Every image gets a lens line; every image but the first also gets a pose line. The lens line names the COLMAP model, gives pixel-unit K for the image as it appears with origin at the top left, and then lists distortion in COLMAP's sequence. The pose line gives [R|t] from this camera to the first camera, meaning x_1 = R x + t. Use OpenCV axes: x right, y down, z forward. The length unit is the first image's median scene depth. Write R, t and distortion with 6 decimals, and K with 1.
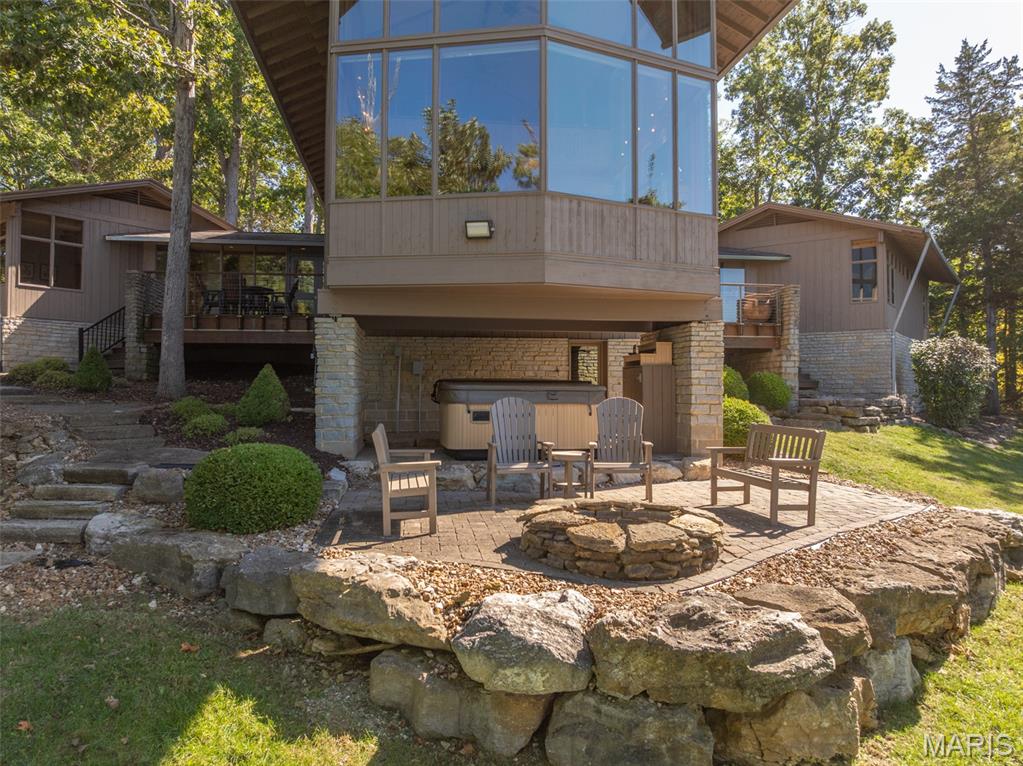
lens RADIAL K [[718.9, 0, 511.5], [0, 718.9, 383.0], [0, 0, 1]] dist [-0.043677, 0.011172]
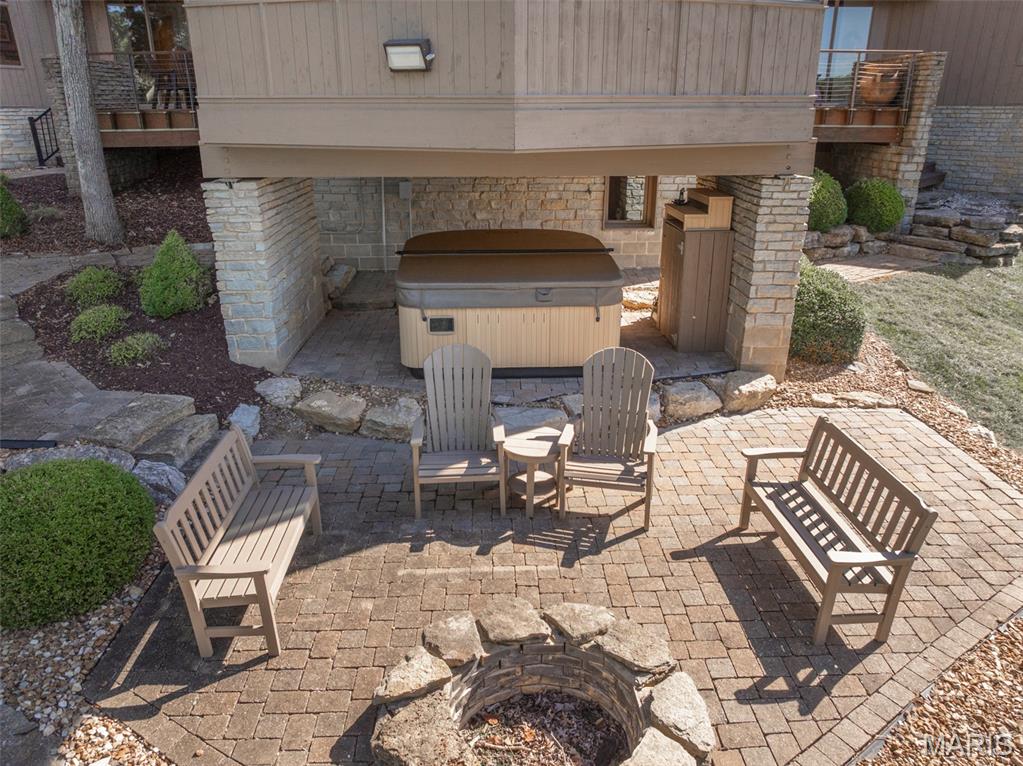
lens RADIAL K [[718.9, 0, 511.5], [0, 718.9, 383.0], [0, 0, 1]] dist [-0.043677, 0.011172]
pose [[0.993735, 0.036309, -0.105697, 0.060659], [0.005869, 0.927493, 0.373795, -0.096882], [0.111606, -0.372074, 0.921469, 0.186986]]
